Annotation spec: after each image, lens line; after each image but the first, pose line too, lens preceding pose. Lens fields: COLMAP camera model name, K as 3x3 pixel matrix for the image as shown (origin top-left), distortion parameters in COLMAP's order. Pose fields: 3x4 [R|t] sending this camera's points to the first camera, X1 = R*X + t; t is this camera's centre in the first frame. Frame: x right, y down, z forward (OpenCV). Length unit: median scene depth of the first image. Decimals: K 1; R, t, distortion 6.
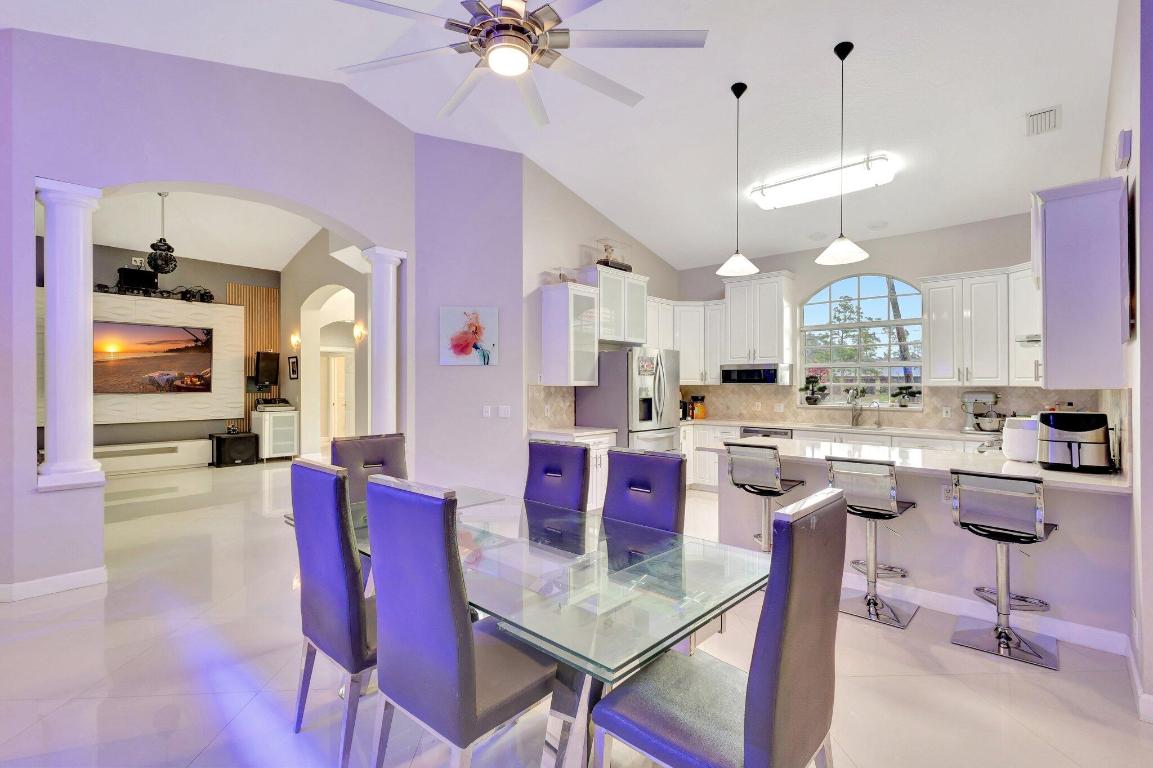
lens RADIAL K [[537.2, 0, 579.8], [0, 537.2, 382.4], [0, 0, 1]] dist [0.011652, -0.001751]
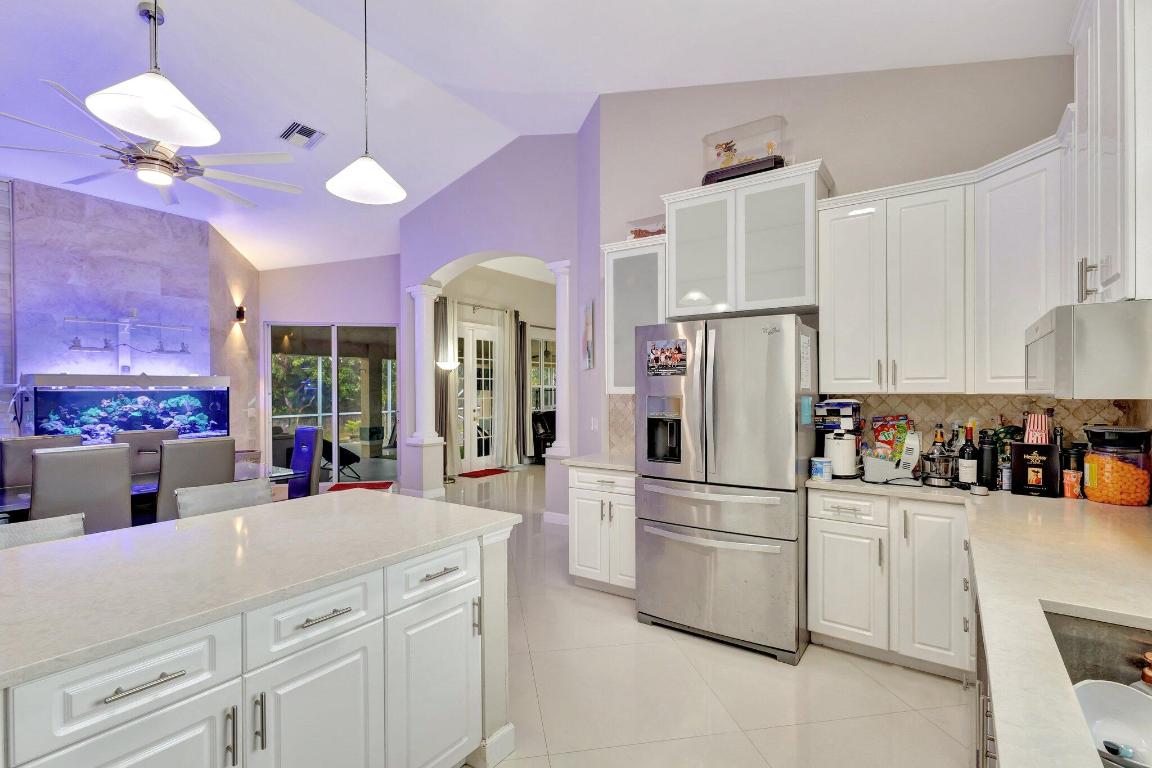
lens RADIAL K [[536.7, 0, 574.0], [0, 536.7, 391.0], [0, 0, 1]] dist [0.011652, -0.001751]
pose [[0.115598, 0.002383, -0.993293, 0.611467], [0.006346, 0.999975, 0.003138, 0.000028], [0.993276, -0.006666, 0.115580, 0.804827]]
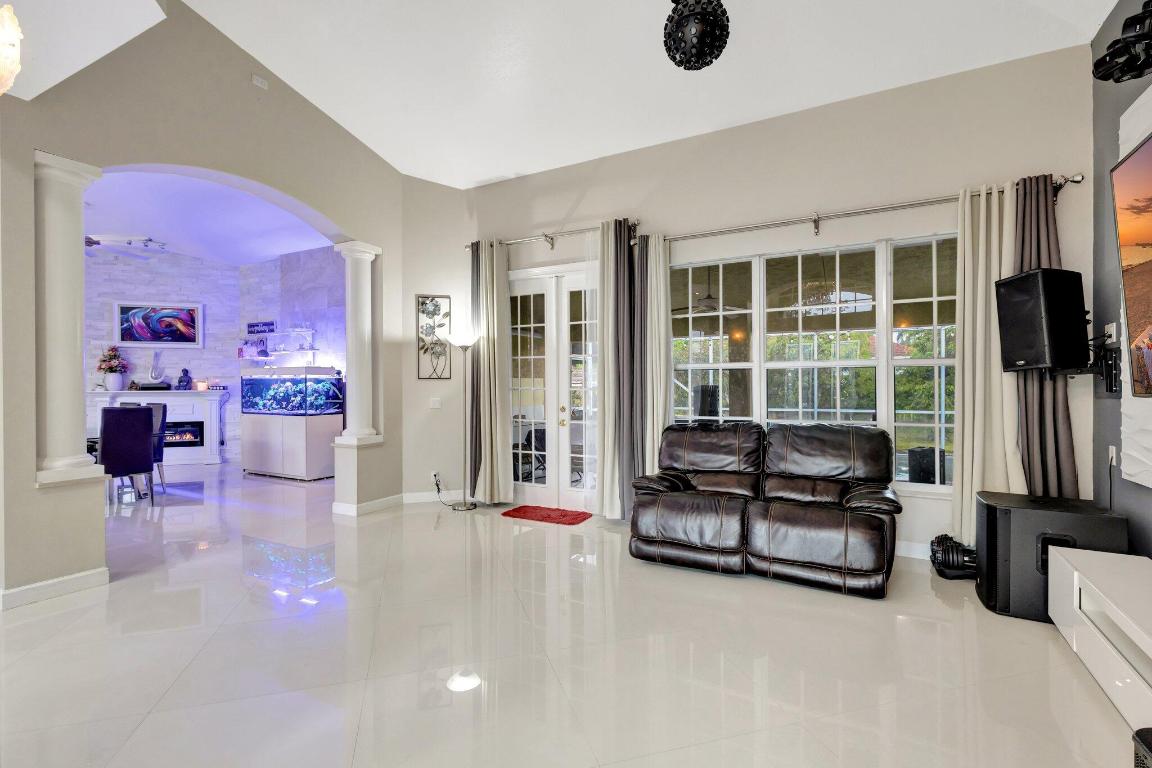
lens RADIAL K [[536.7, 0, 572.2], [0, 536.7, 385.0], [0, 0, 1]] dist [0.011652, -0.001751]
pose [[-0.973675, 0.000508, -0.227940, -0.728461], [0.001898, 0.999981, -0.005876, 0.022598], [0.227933, -0.006154, -0.973657, 1.600442]]
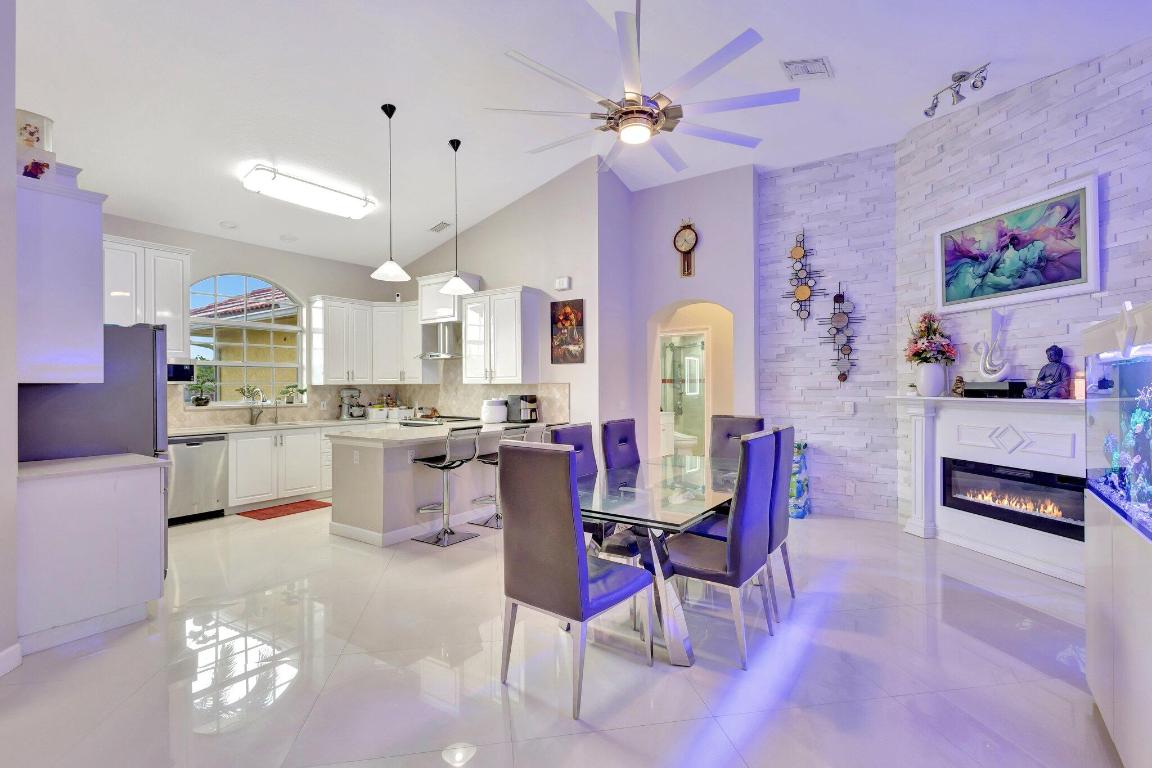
lens RADIAL K [[536.7, 0, 576.0], [0, 536.7, 384.0], [0, 0, 1]] dist [0.011652, -0.001751]
pose [[-0.117912, 0.002394, 0.993021, -0.578901], [0.003694, 0.999991, -0.001972, 0.009223], [-0.993017, 0.003435, -0.117919, 0.528284]]
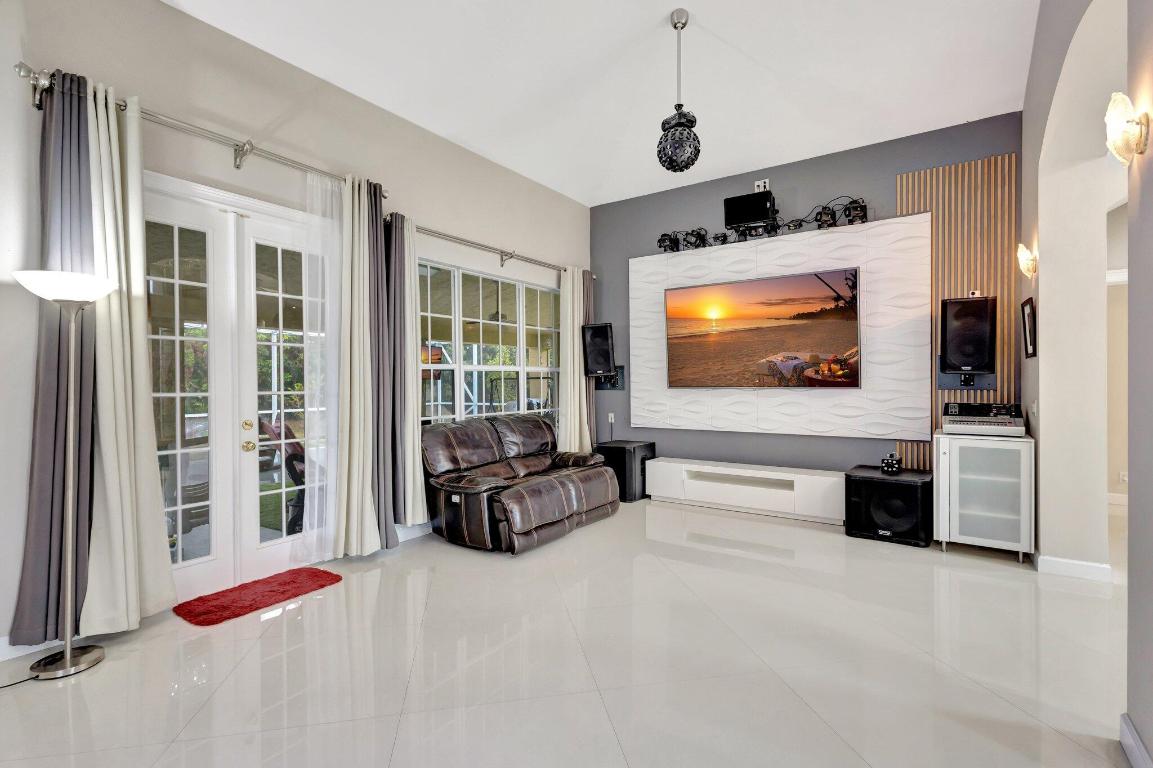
lens RADIAL K [[537.2, 0, 582.8], [0, 537.2, 382.6], [0, 0, 1]] dist [0.011652, -0.001751]
pose [[0.138287, 0.001782, -0.990391, -0.288193], [0.007348, 0.999969, 0.002826, 0.013552], [0.990365, -0.007668, 0.138270, 0.983476]]
